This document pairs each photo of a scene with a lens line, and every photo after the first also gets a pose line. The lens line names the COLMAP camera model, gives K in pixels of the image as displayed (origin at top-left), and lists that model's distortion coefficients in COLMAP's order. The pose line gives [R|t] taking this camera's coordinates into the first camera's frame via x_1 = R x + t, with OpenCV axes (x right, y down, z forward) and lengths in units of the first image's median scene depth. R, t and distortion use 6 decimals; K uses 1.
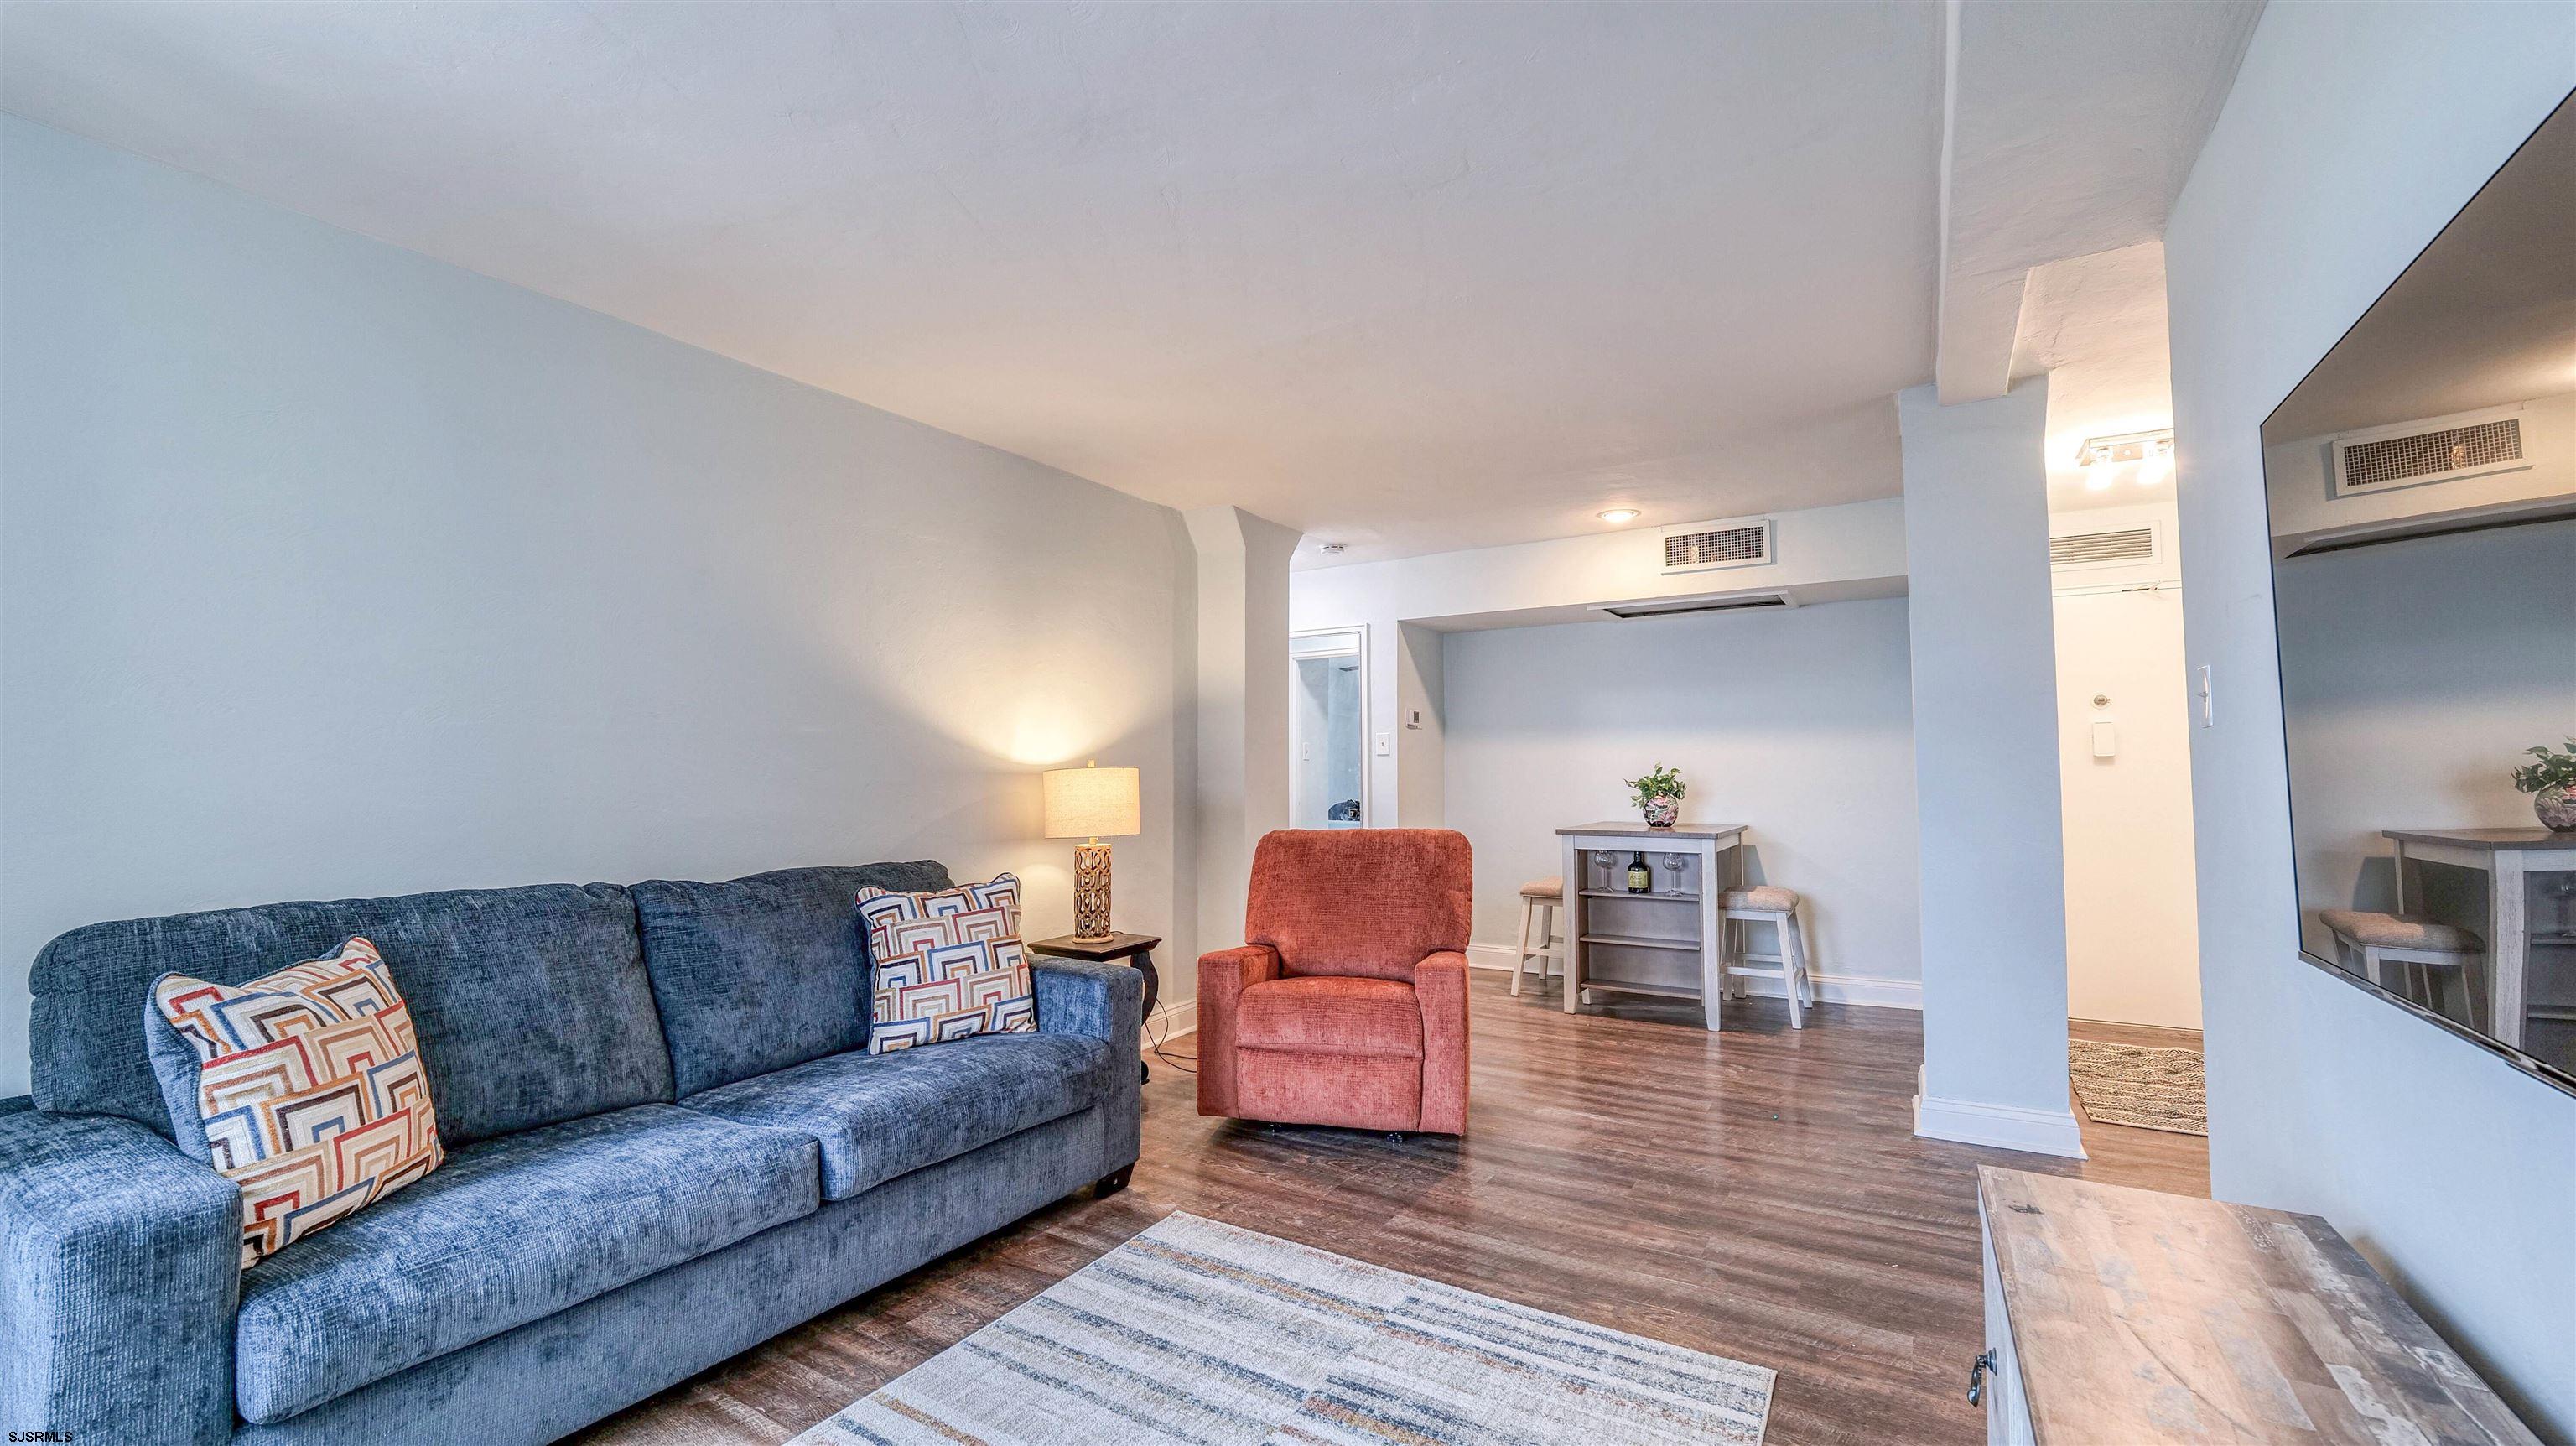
lens RADIAL K [[1049.3, 0, 1276.0], [0, 1049.3, 714.9], [0, 0, 1]] dist [-0.010295, 0.000314]
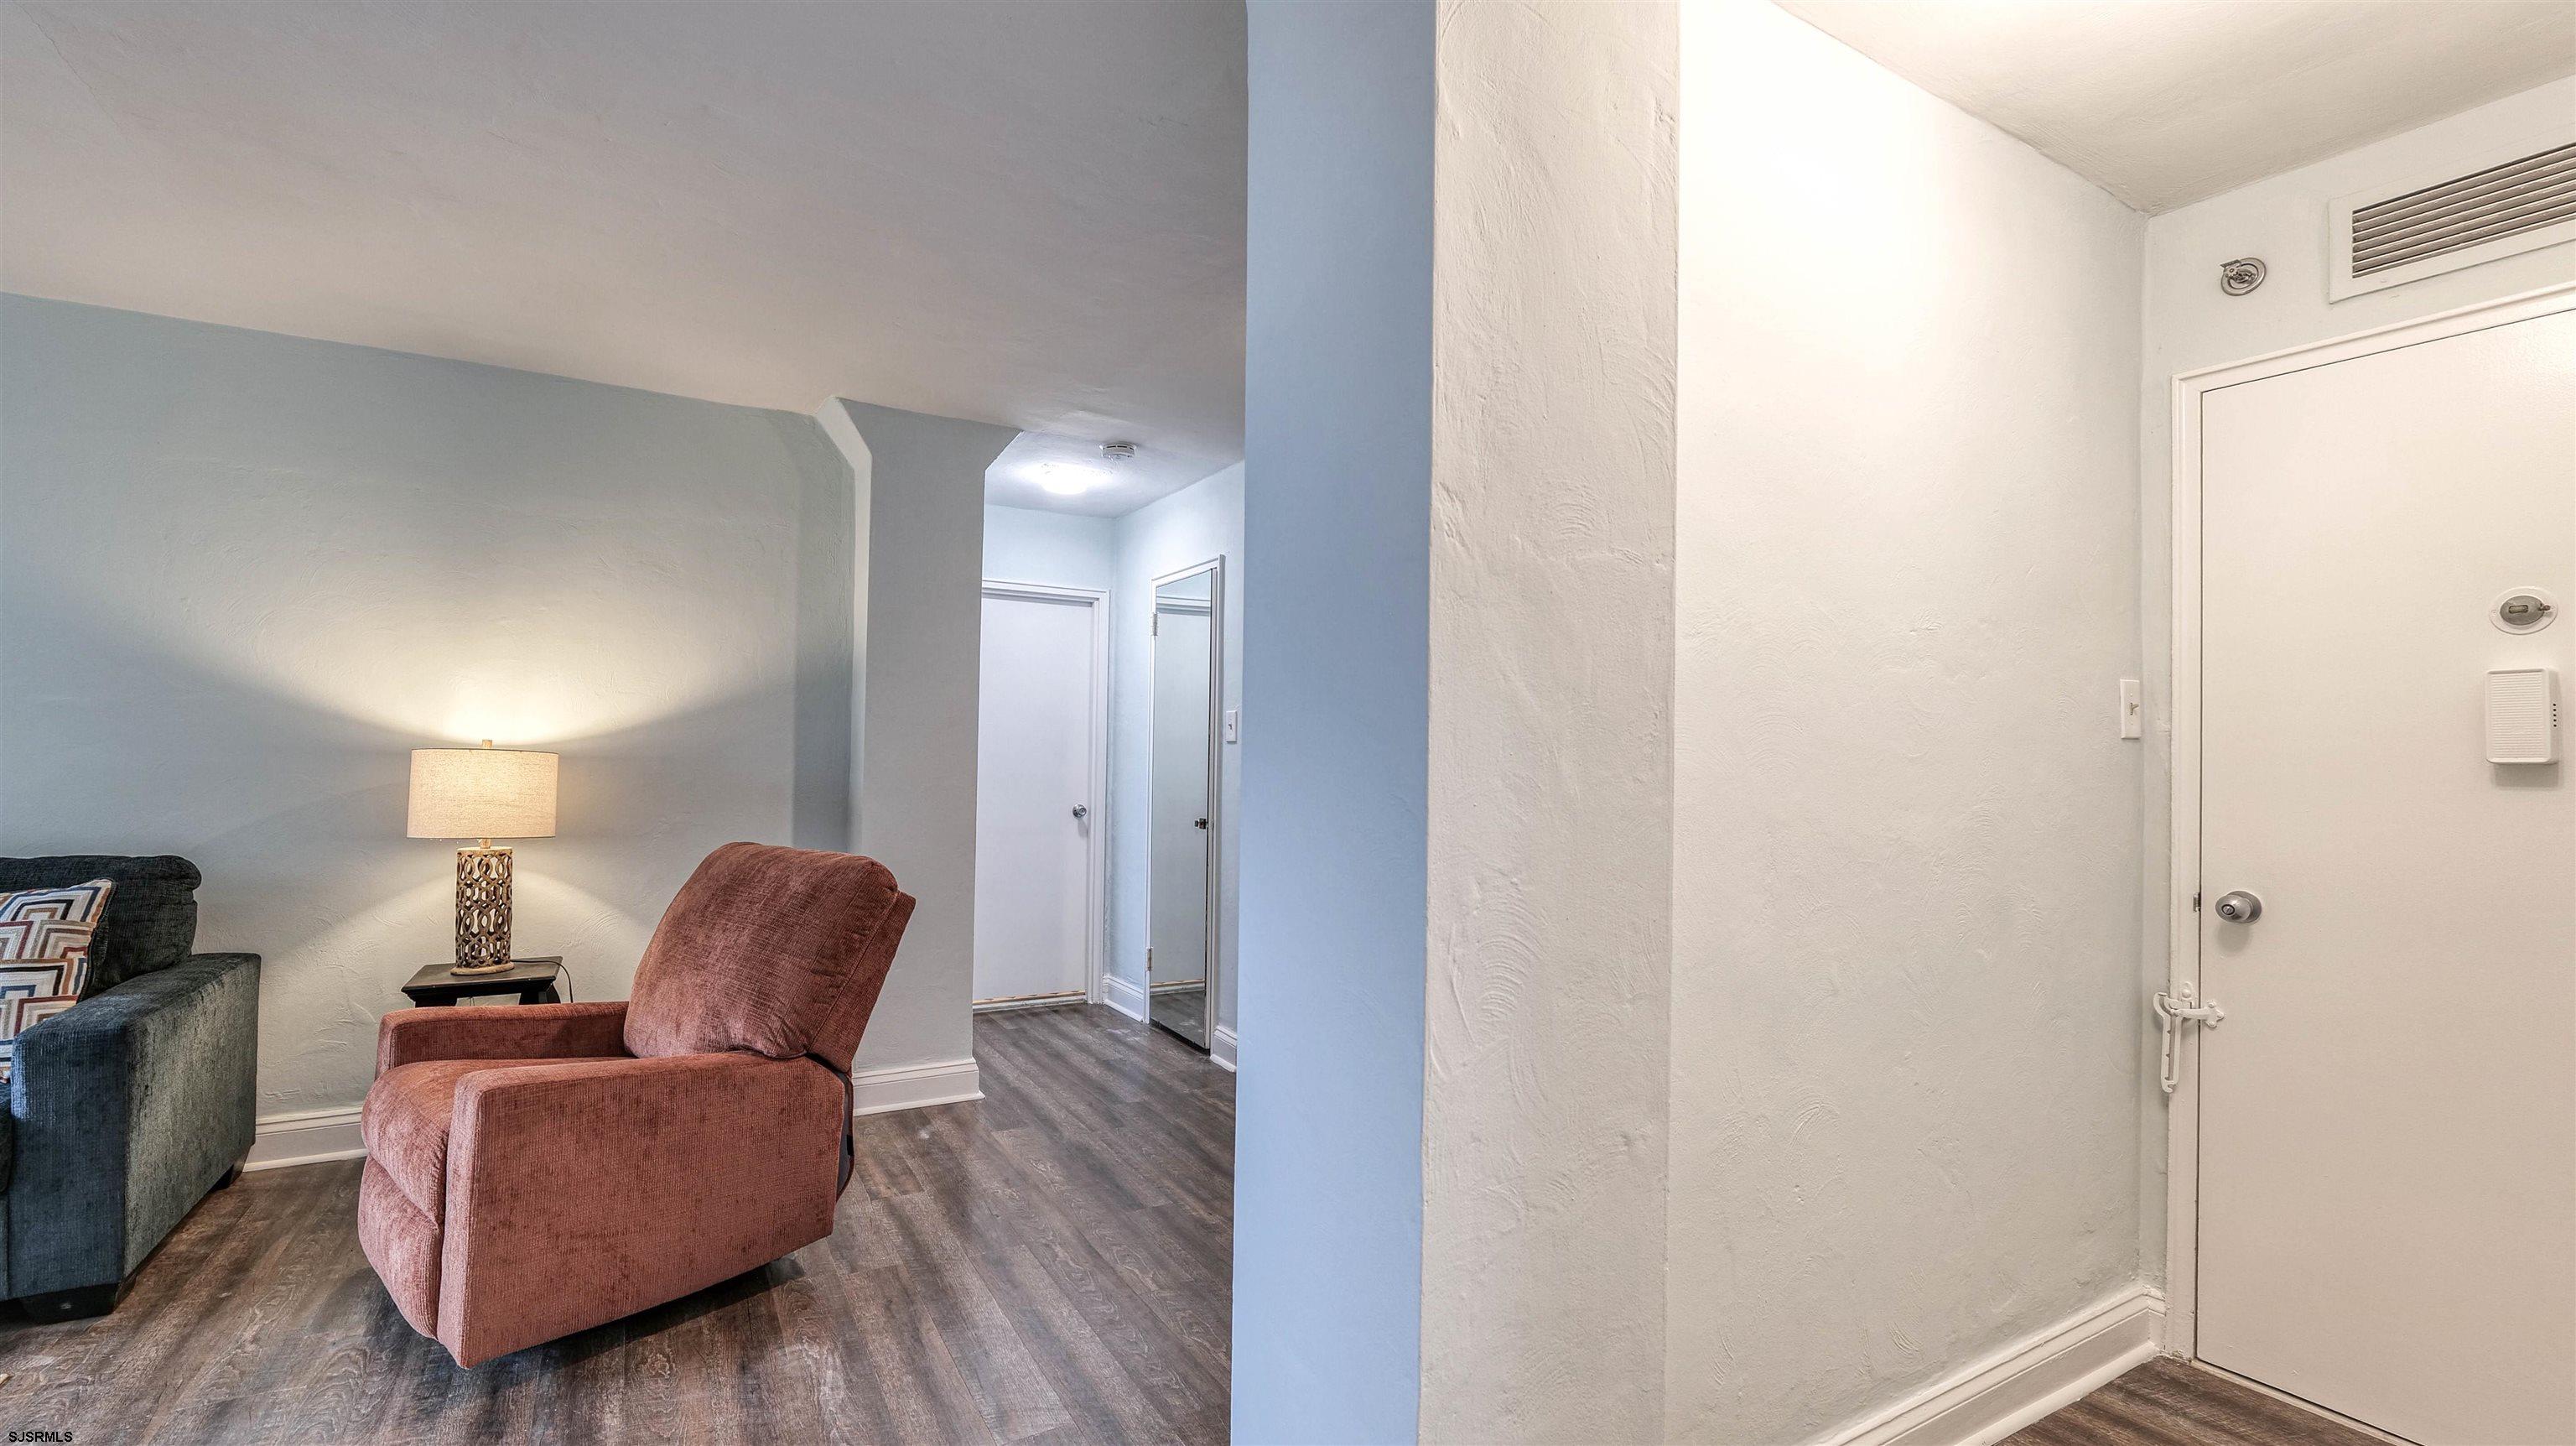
lens RADIAL K [[1080.9, 0, 1269.4], [0, 1080.9, 751.7], [0, 0, 1]] dist [-0.013662, 0.000271]
pose [[0.881465, 0.015349, -0.472000, 0.990146], [0.004915, 0.999119, 0.041669, 0.029803], [0.472224, -0.039049, 0.880613, 0.796409]]
